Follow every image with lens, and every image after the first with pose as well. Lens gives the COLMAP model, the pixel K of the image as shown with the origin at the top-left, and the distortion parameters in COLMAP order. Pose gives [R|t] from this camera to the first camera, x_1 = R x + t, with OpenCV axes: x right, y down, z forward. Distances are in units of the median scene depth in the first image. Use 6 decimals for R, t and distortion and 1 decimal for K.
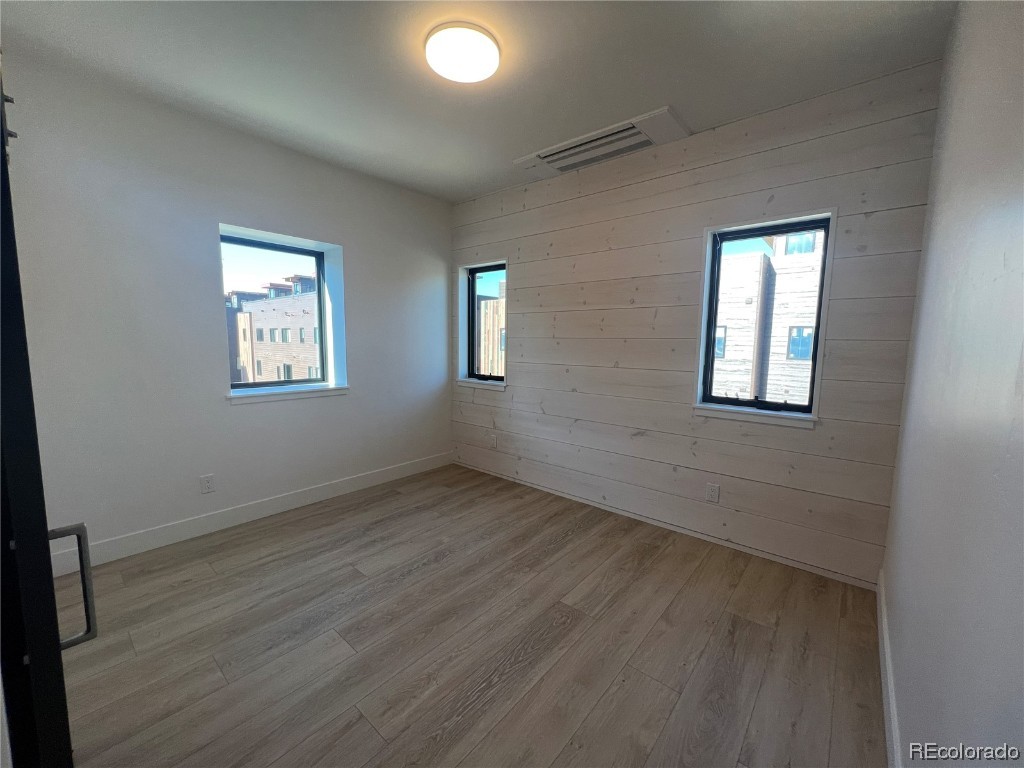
lens RADIAL K [[410.0, 0, 512.0], [0, 410.0, 384.0], [0, 0, 1]] dist [0.001538, 0.000131]
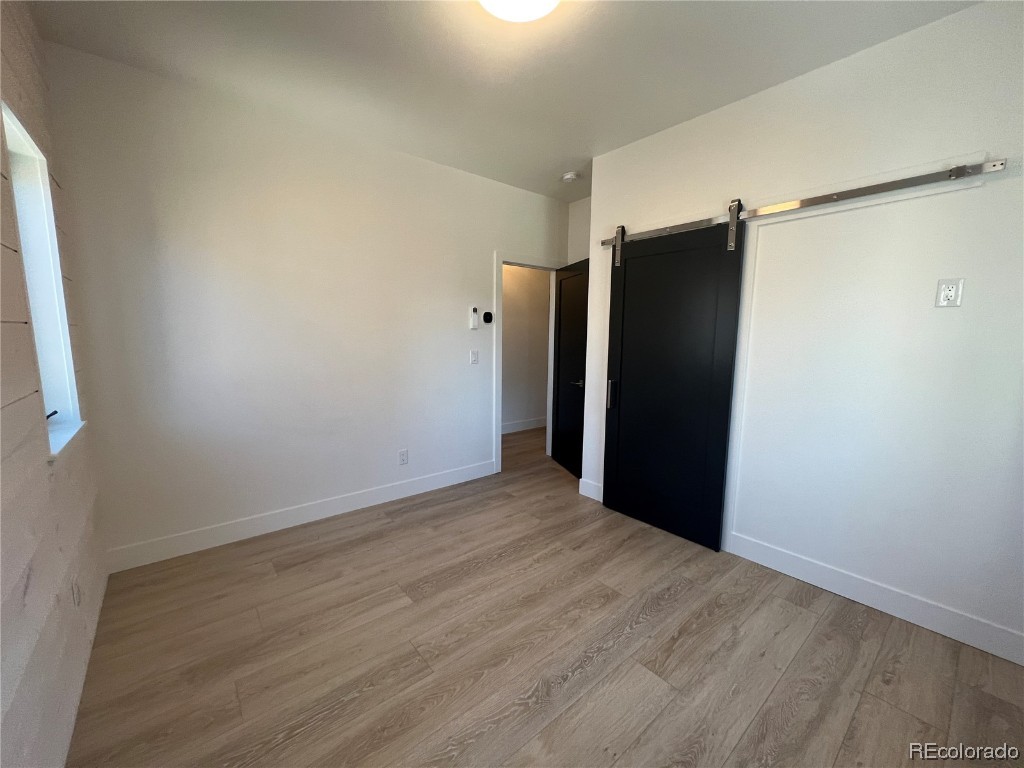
lens RADIAL K [[410.0, 0, 512.0], [0, 410.0, 384.0], [0, 0, 1]] dist [0.001538, 0.000131]
pose [[-0.985304, -0.045112, 0.164744, -0.265614], [-0.006339, 0.973487, 0.228655, -0.209956], [-0.170691, 0.224250, -0.959467, 1.886027]]
